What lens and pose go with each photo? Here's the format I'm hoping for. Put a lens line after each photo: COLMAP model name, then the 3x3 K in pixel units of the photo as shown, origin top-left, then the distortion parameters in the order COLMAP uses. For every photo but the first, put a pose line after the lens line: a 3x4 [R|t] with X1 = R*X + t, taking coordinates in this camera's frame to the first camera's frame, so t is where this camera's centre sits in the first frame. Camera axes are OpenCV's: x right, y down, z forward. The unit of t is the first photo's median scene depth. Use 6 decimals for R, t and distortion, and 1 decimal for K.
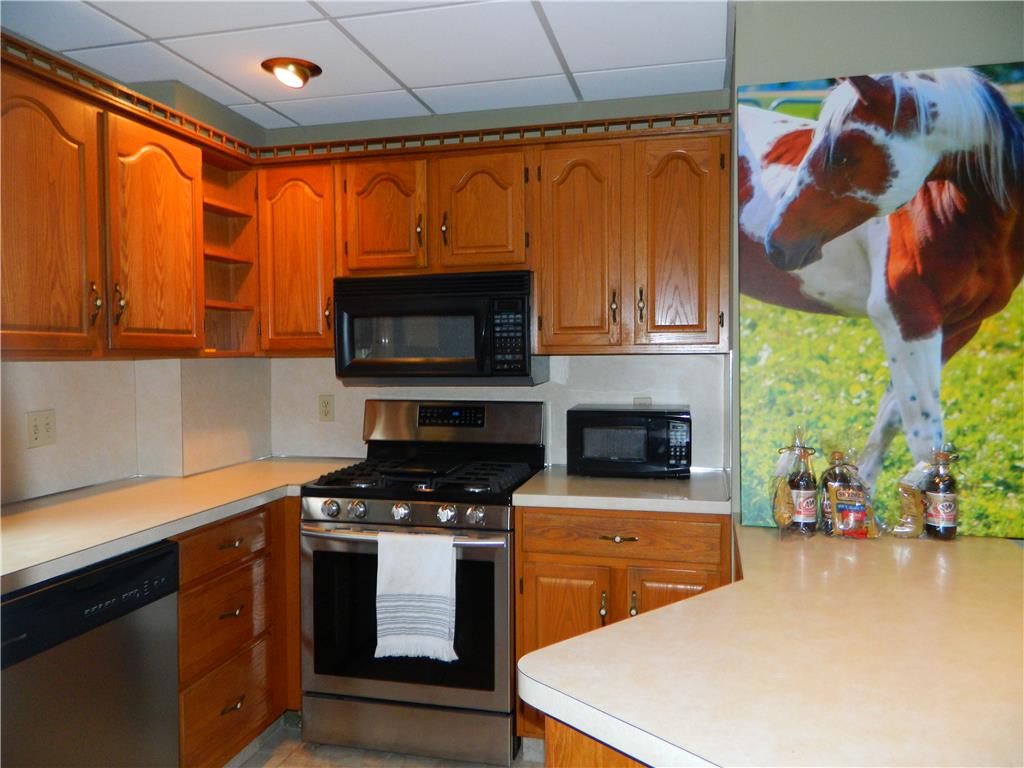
lens RADIAL K [[790.6, 0, 511.1], [0, 790.6, 384.3], [0, 0, 1]] dist [0.016819, 0.012819]
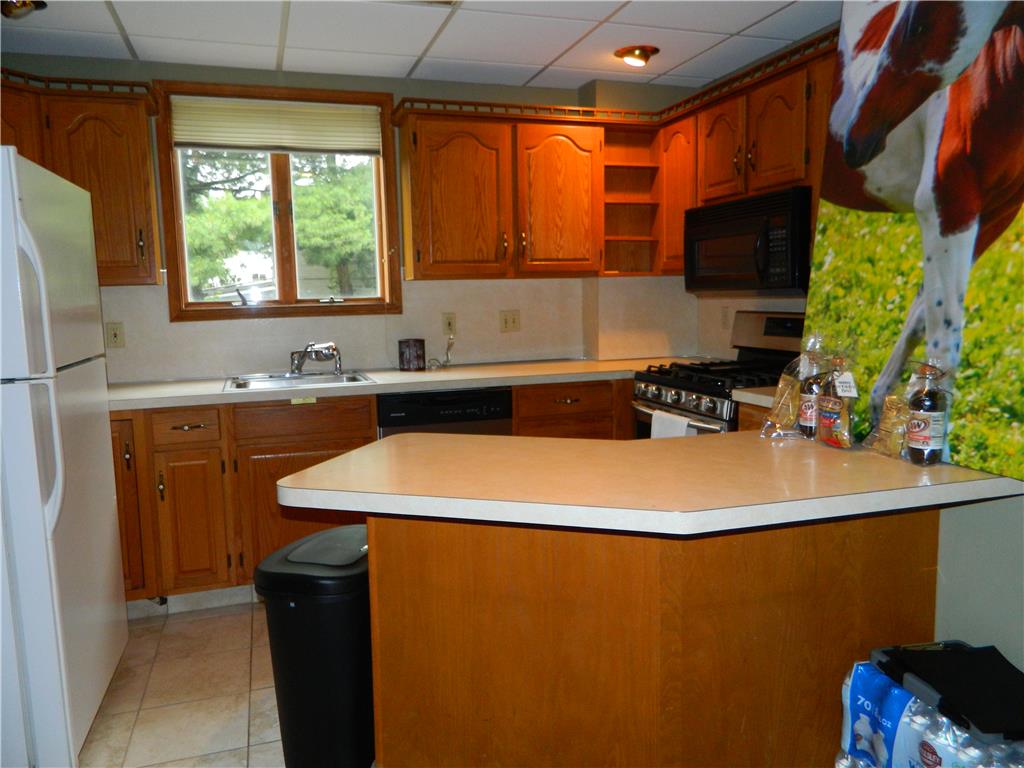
lens RADIAL K [[790.6, 0, 513.0], [0, 790.6, 384.6], [0, 0, 1]] dist [0.016819, 0.012819]
pose [[0.522072, 0.092894, -0.847828, 0.975722], [-0.016600, 0.994969, 0.098795, 0.026949], [0.852740, -0.037504, 0.520987, 0.150182]]
